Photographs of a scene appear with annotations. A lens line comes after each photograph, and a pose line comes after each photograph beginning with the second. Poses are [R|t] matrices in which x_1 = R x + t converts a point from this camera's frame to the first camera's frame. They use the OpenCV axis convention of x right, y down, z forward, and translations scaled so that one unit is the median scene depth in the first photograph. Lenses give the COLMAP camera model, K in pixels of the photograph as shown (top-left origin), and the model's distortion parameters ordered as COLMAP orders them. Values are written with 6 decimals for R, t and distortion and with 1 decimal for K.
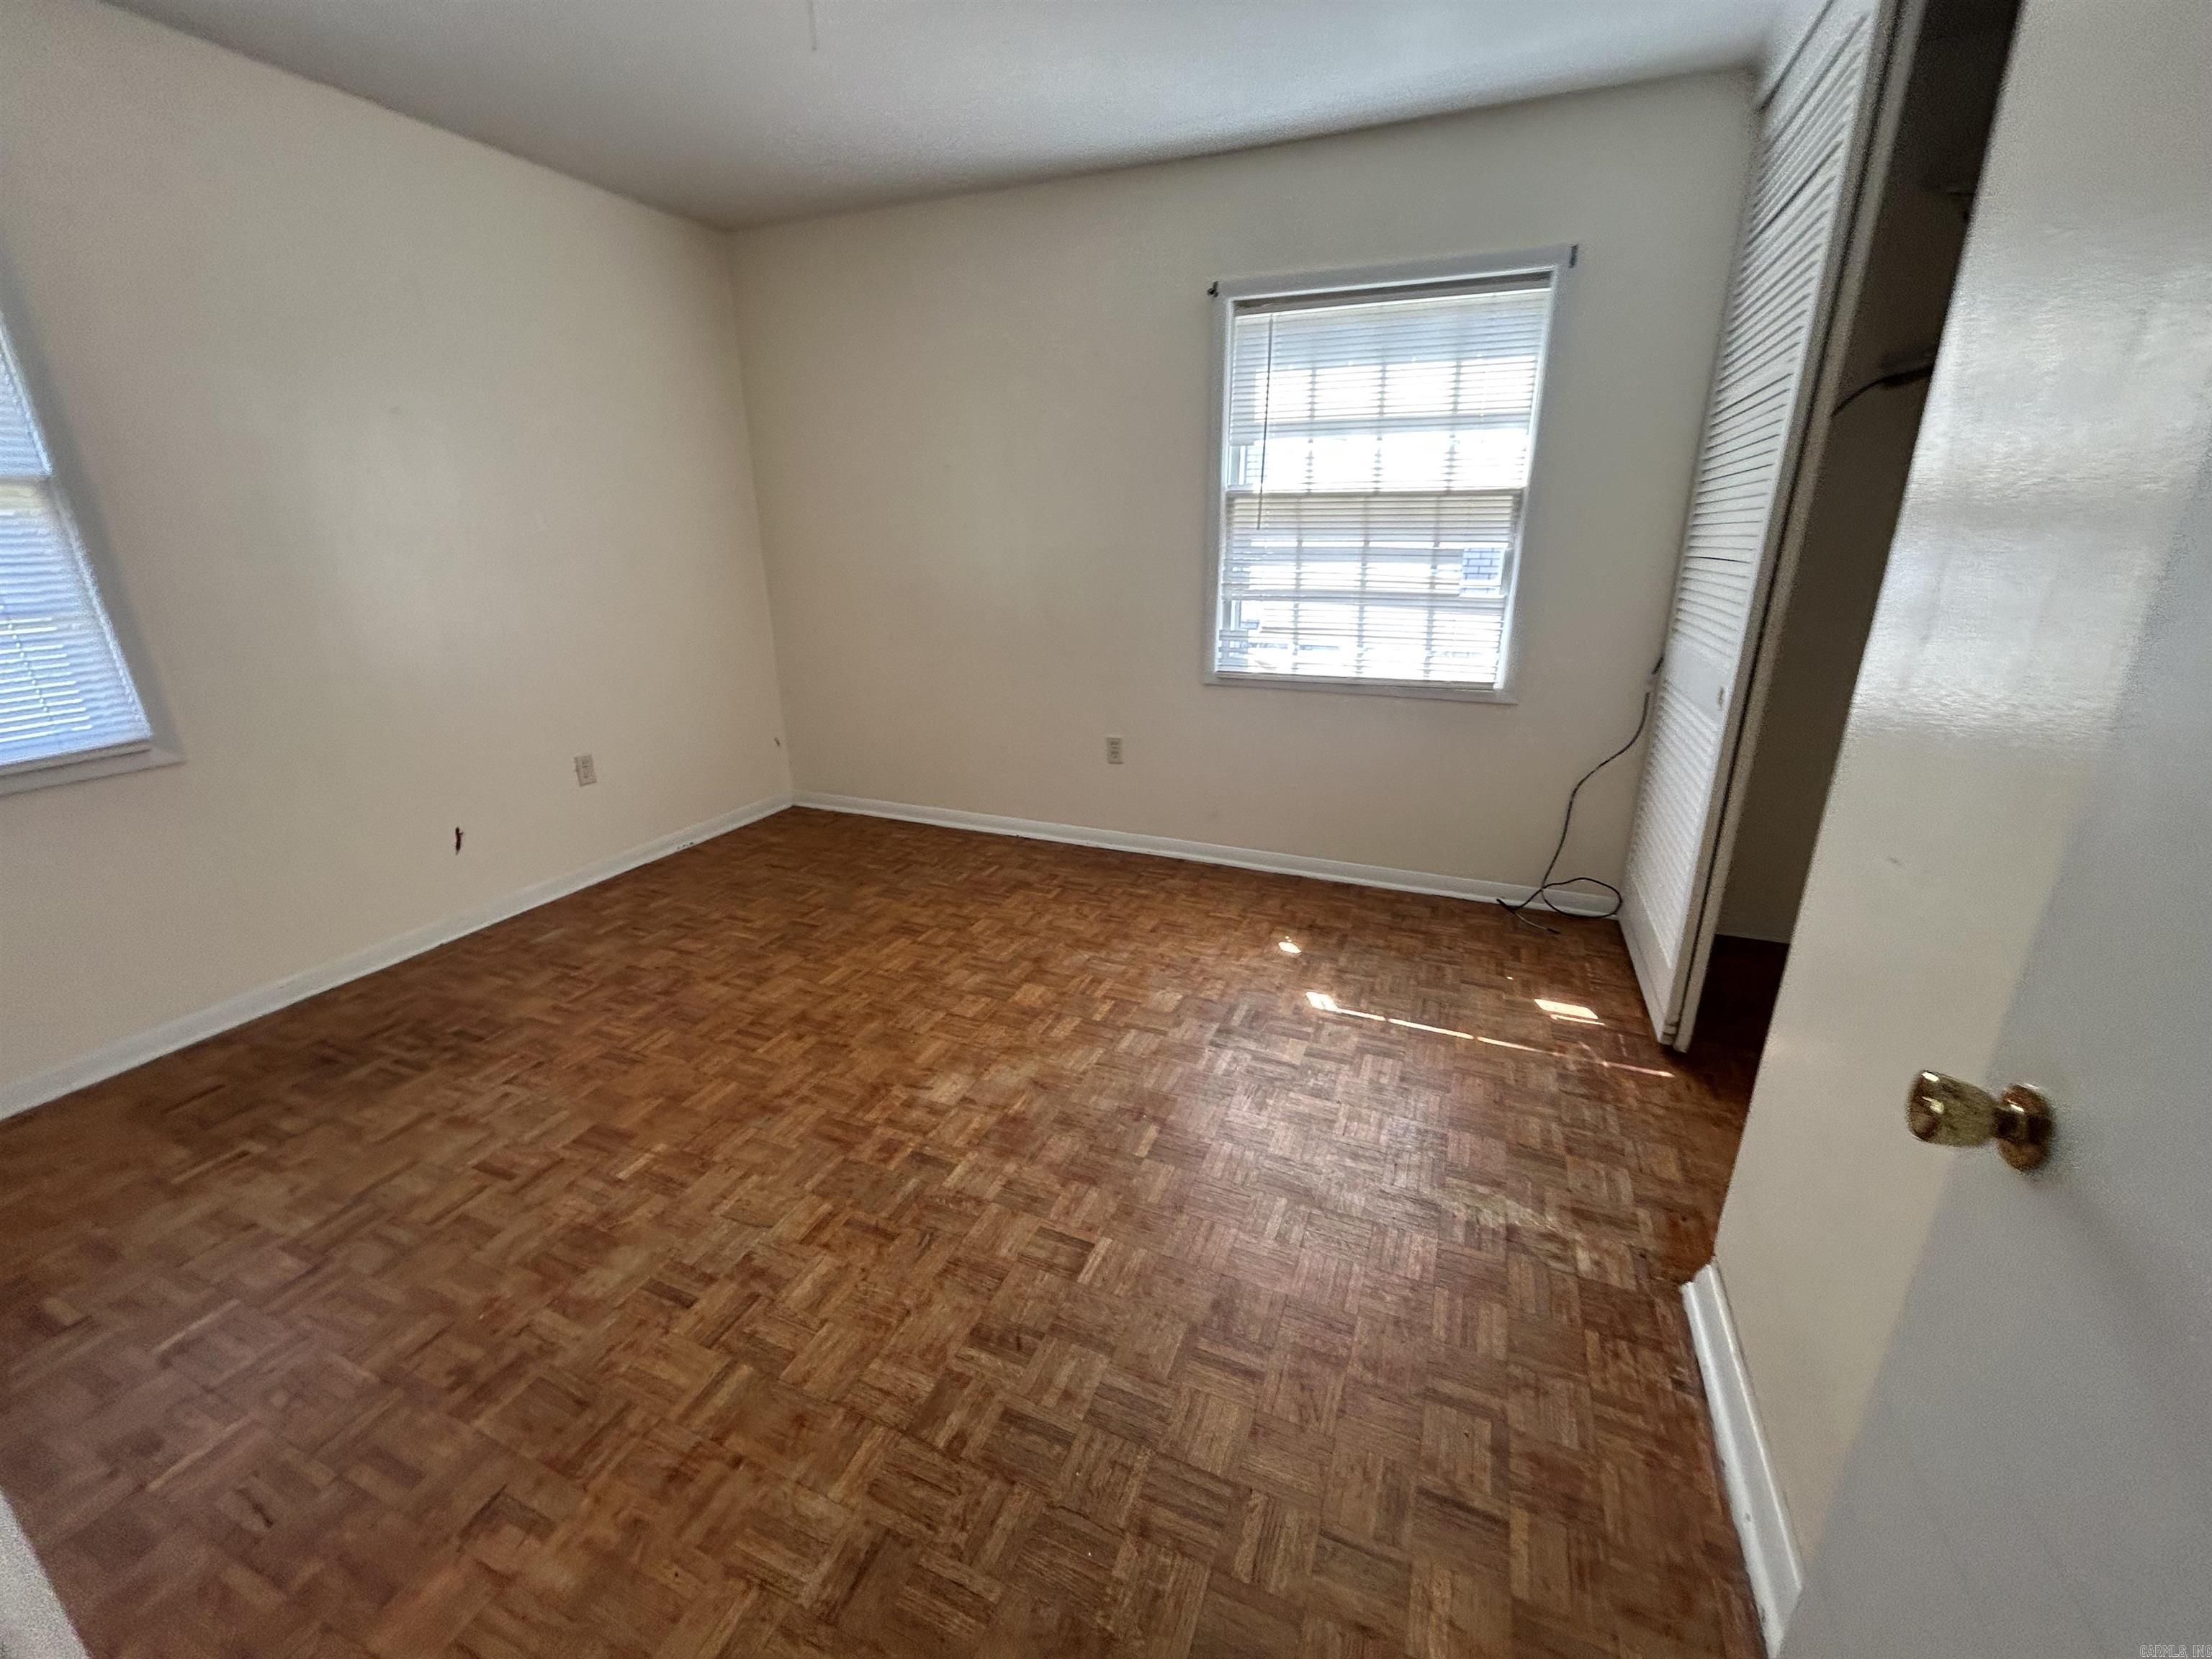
lens RADIAL K [[895.2, 0, 1117.0], [0, 895.2, 819.4], [0, 0, 1]] dist [-0.000710, 0.000778]
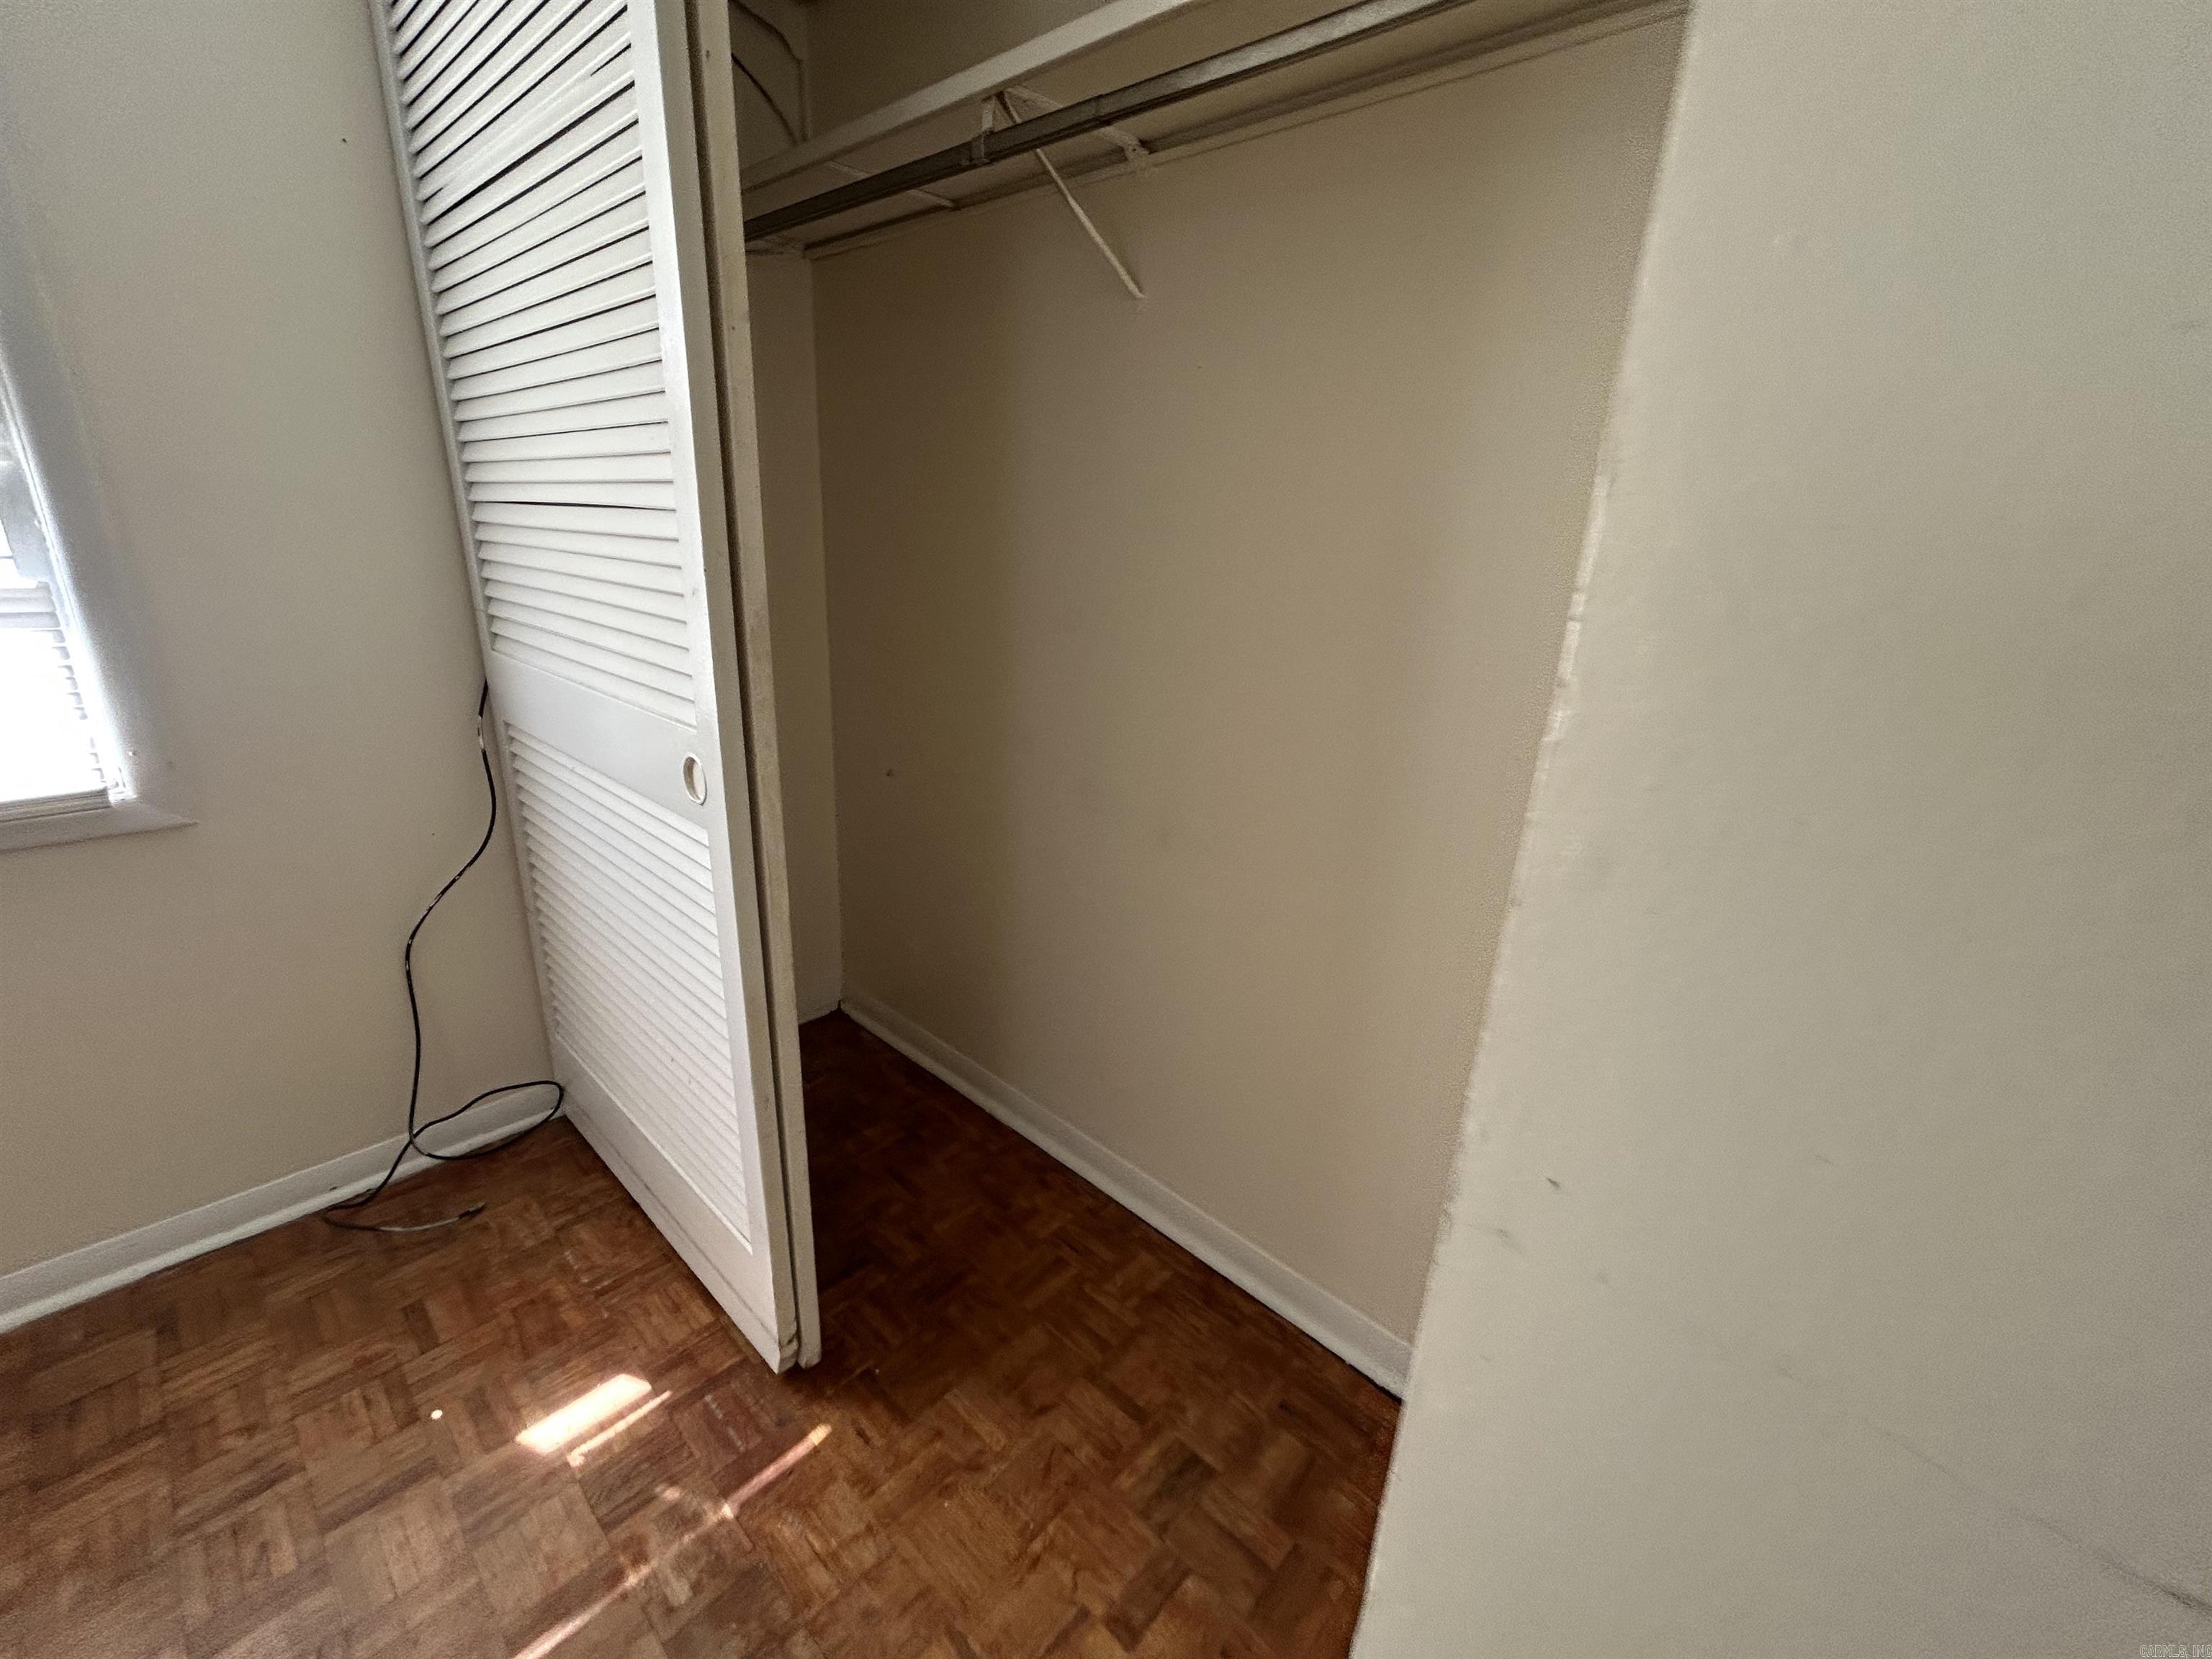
lens RADIAL K [[895.2, 0, 1102.3], [0, 895.2, 812.0], [0, 0, 1]] dist [-0.000710, 0.000778]
pose [[0.349444, -0.272468, 0.896465, 0.242232], [0.245705, 0.949948, 0.192946, -0.129581], [-0.904167, 0.152842, 0.398900, 0.482727]]
